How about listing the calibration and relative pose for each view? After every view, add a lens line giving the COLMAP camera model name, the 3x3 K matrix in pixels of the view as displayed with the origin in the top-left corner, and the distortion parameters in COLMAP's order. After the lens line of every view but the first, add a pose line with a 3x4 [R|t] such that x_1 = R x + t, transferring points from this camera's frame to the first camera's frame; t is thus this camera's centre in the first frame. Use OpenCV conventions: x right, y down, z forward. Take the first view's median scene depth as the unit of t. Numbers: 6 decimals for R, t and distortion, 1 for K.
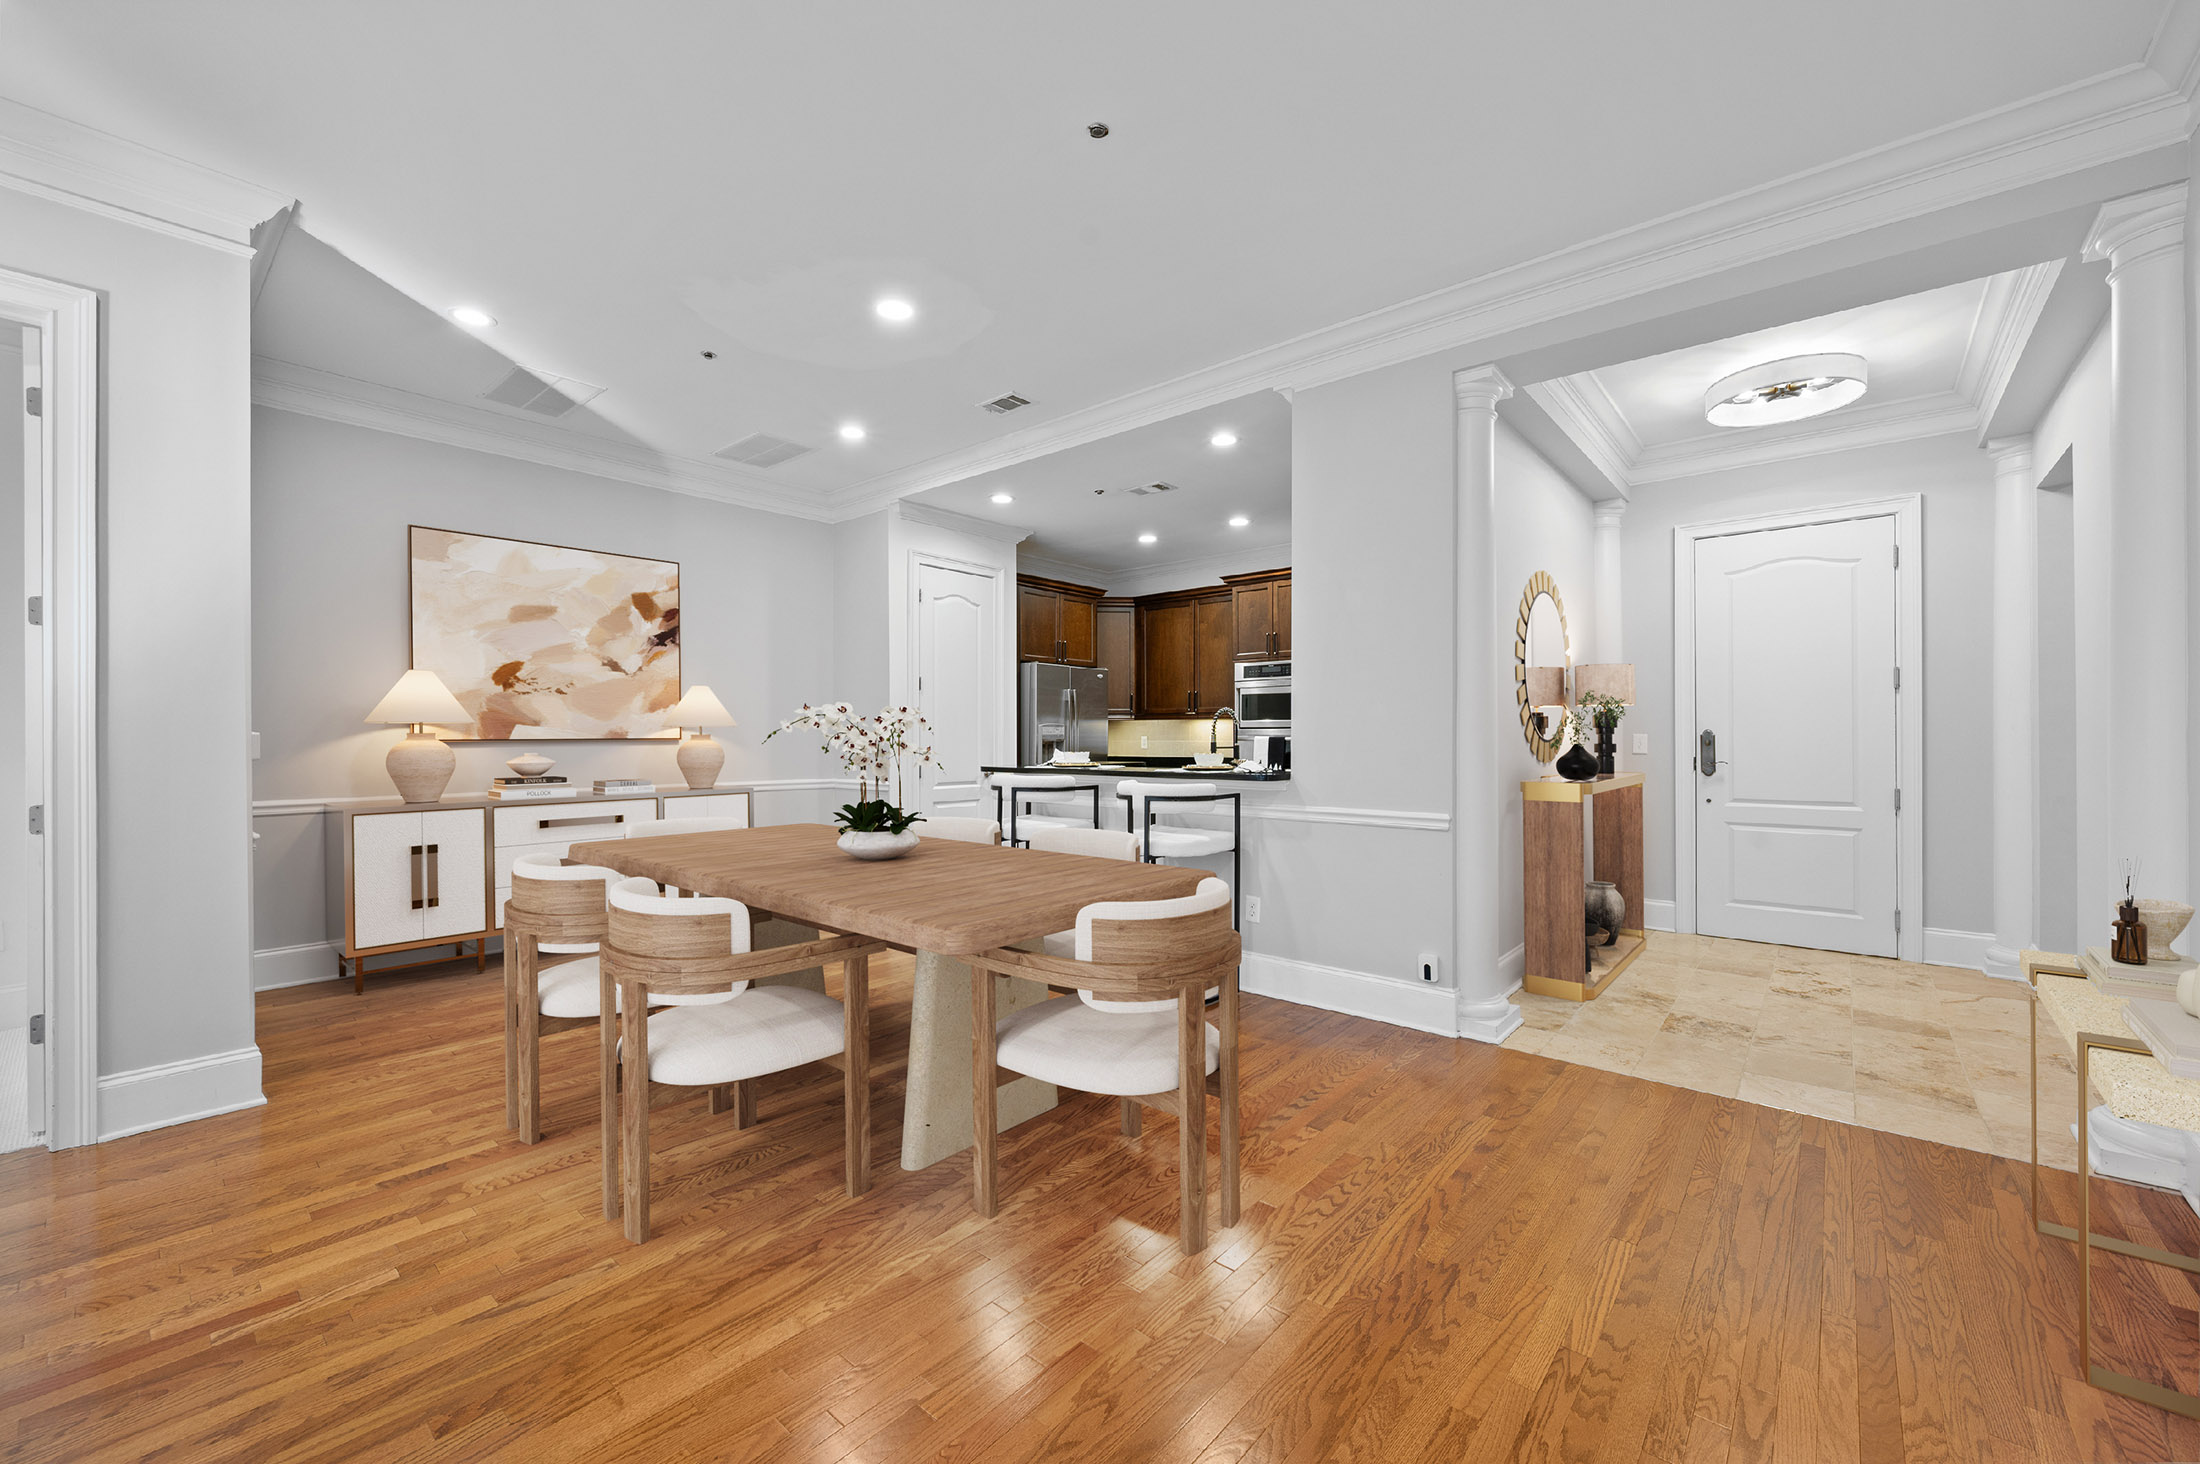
lens RADIAL K [[877.3, 0, 1088.5], [0, 877.3, 733.4], [0, 0, 1]] dist [-0.000015, 0.000415]
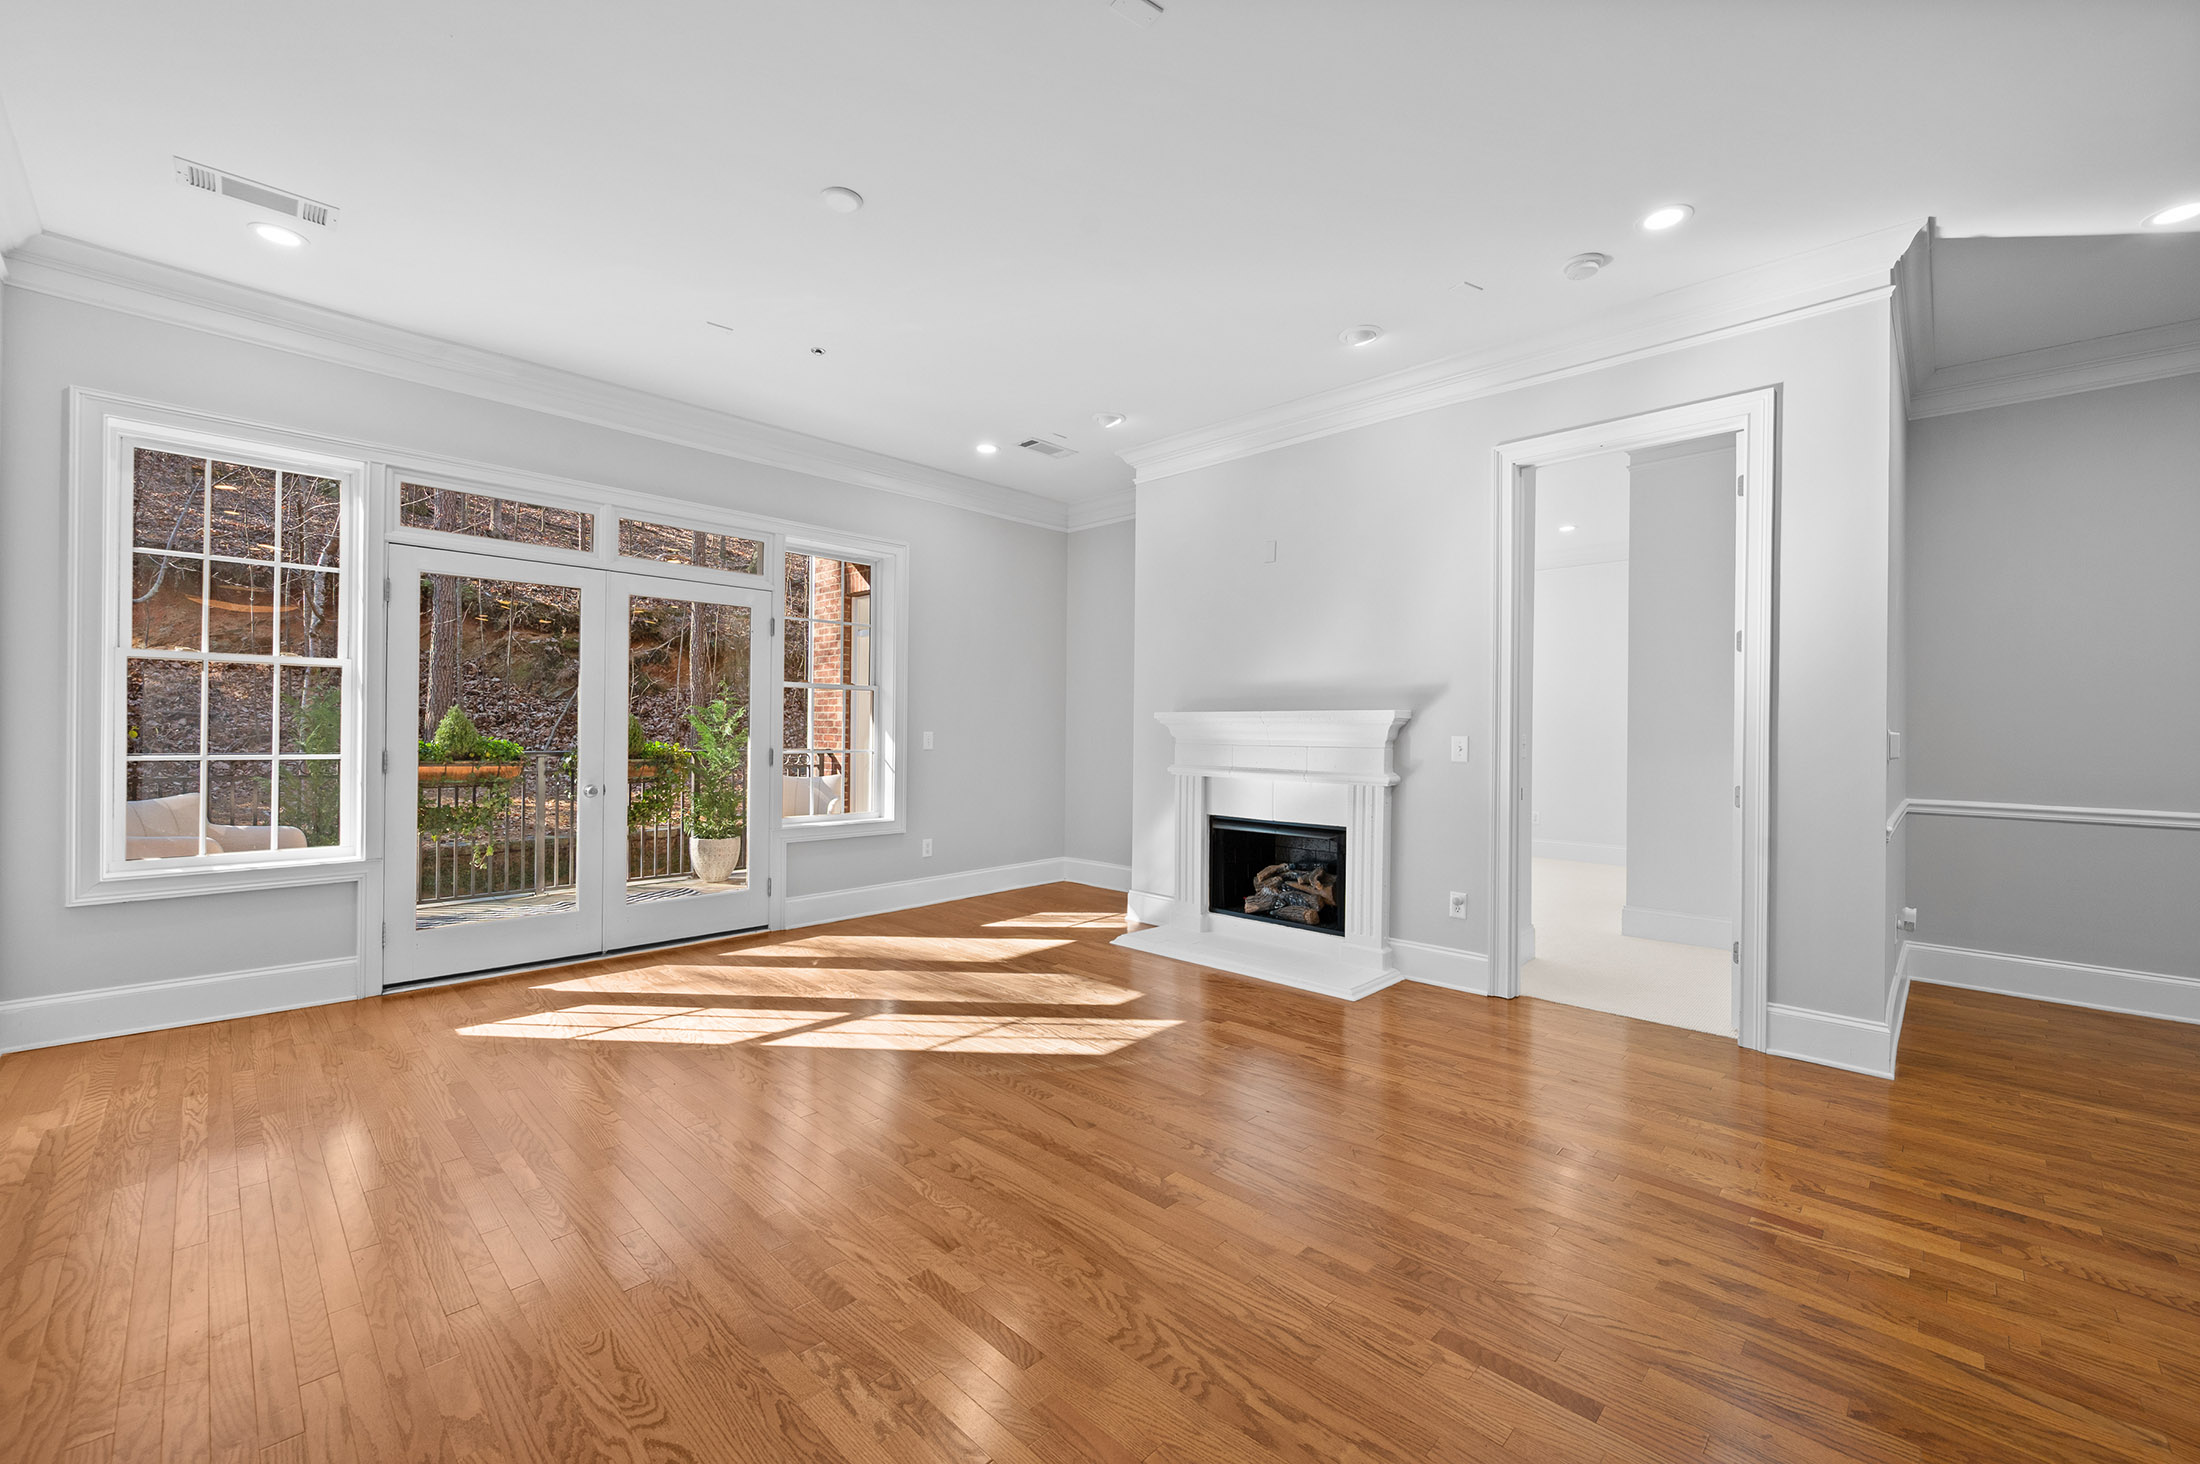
lens RADIAL K [[877.3, 0, 1109.3], [0, 877.3, 733.6], [0, 0, 1]] dist [-0.000015, 0.000415]
pose [[-0.044626, 0.008445, -0.998968, 0.093322], [-0.008783, 0.999922, 0.008846, -0.001199], [0.998965, 0.009168, -0.044548, 0.047292]]
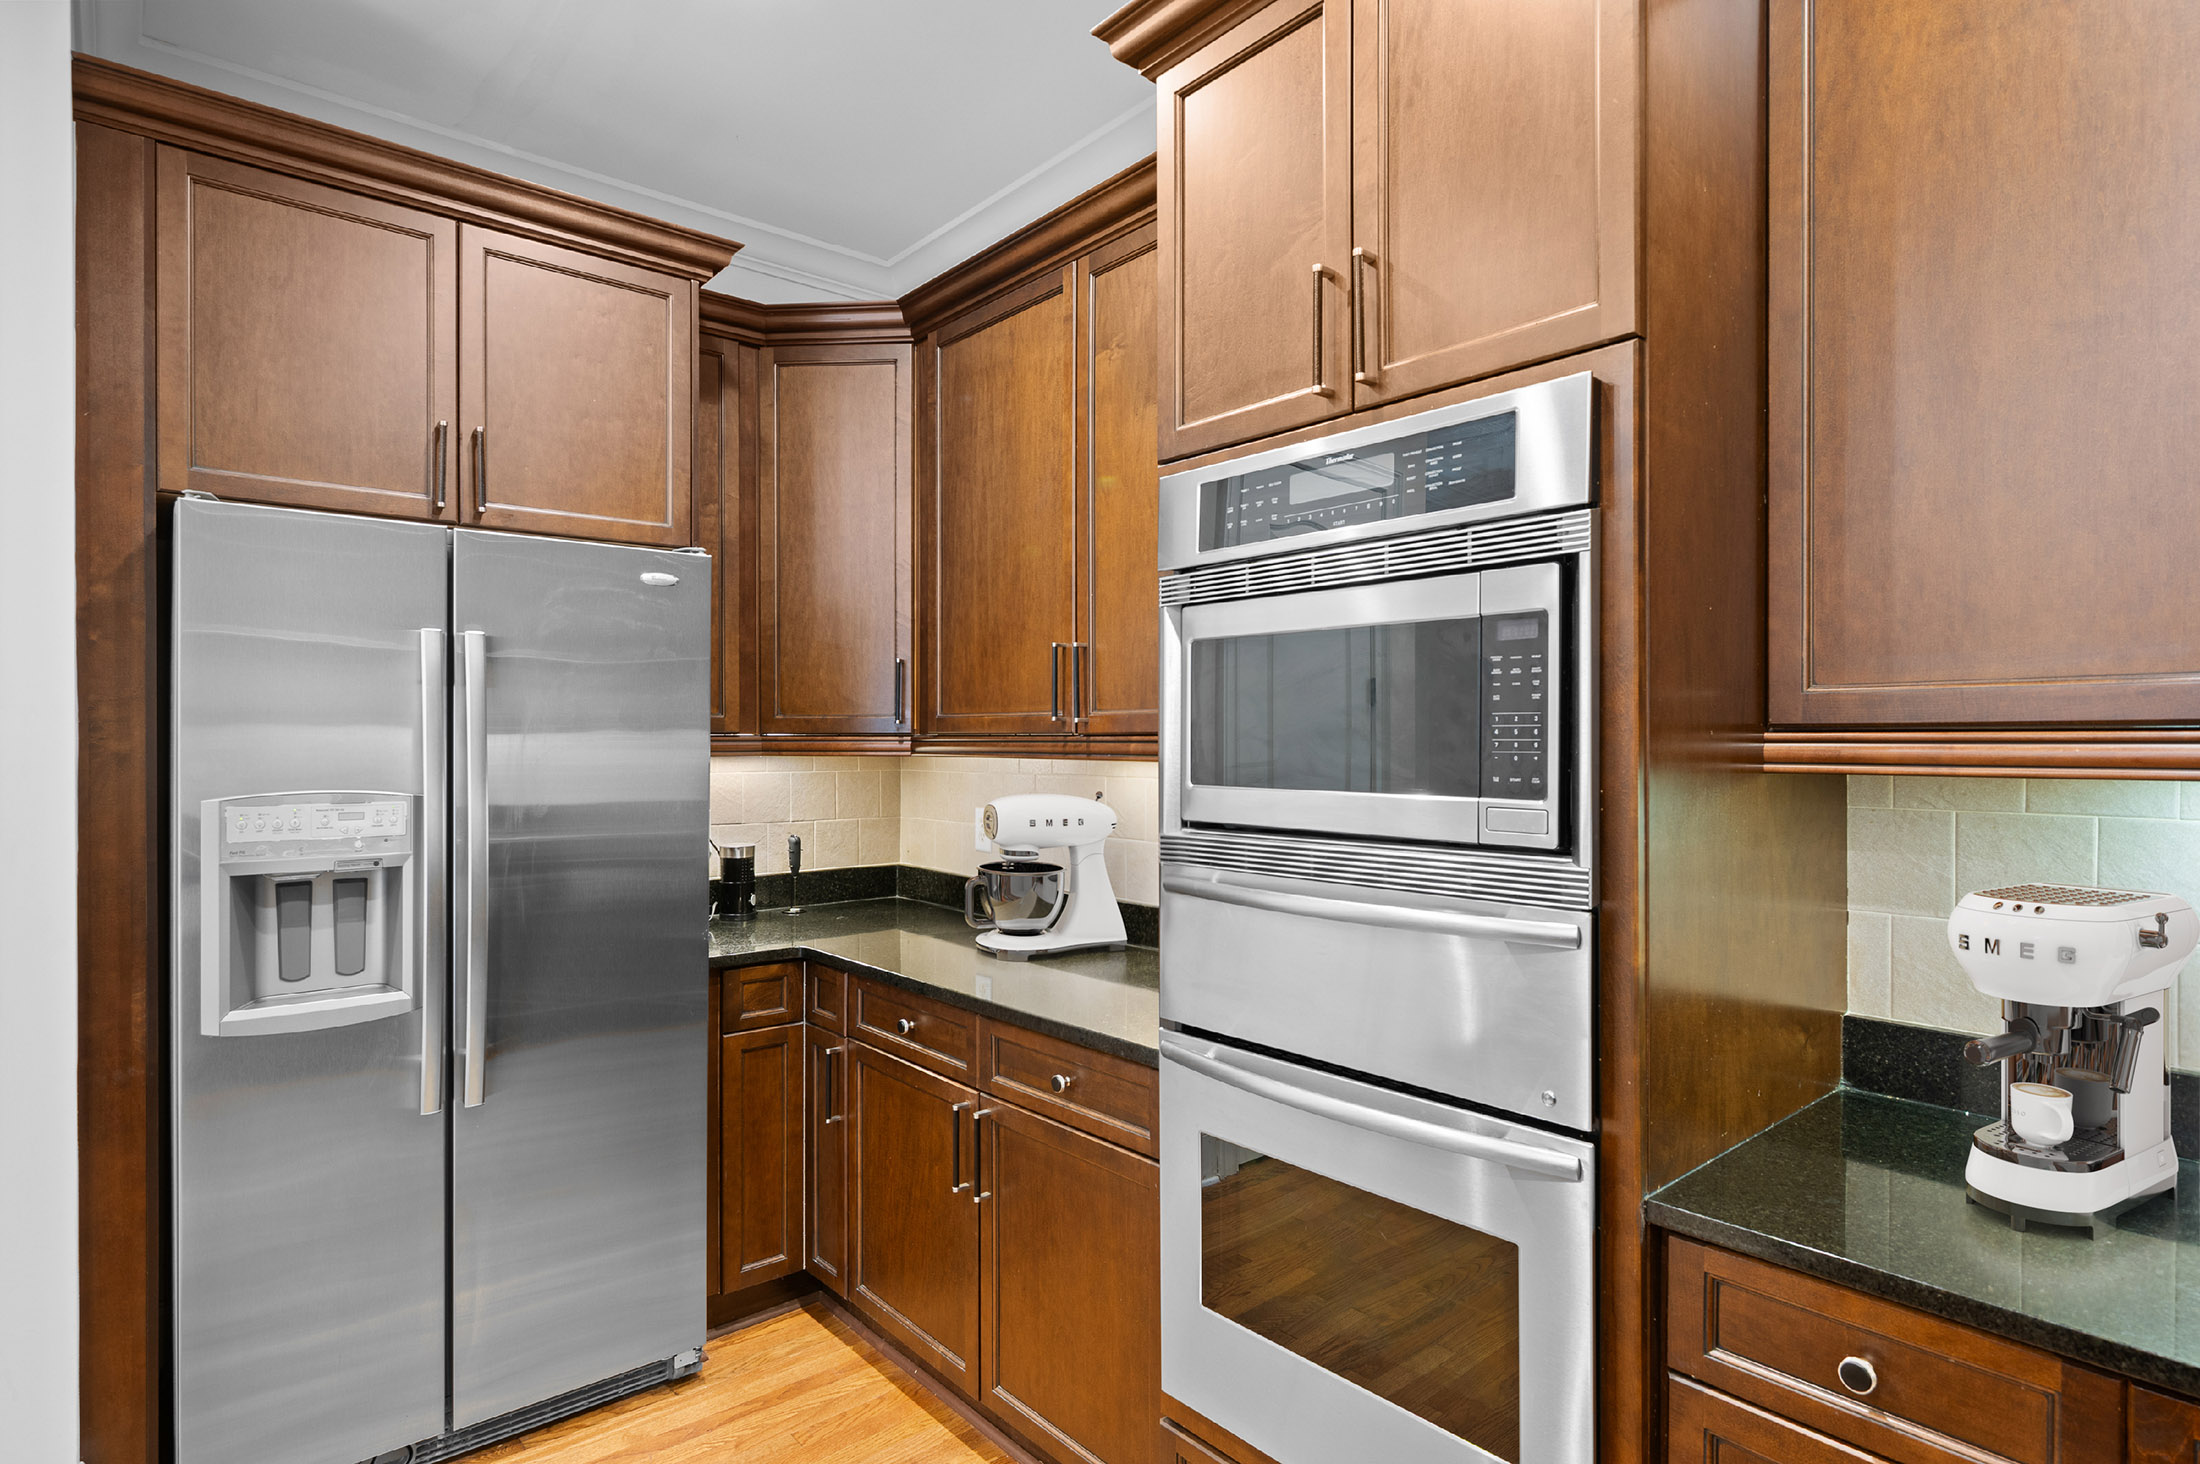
lens RADIAL K [[1156.7, 0, 1107.0], [0, 1156.7, 745.8], [0, 0, 1]] dist [0.000120, -0.000611]
pose [[0.988671, 0.003059, -0.150065, 0.275154], [-0.001228, 0.999924, 0.012291, -0.037373], [0.150091, -0.011967, 0.988600, 1.081012]]
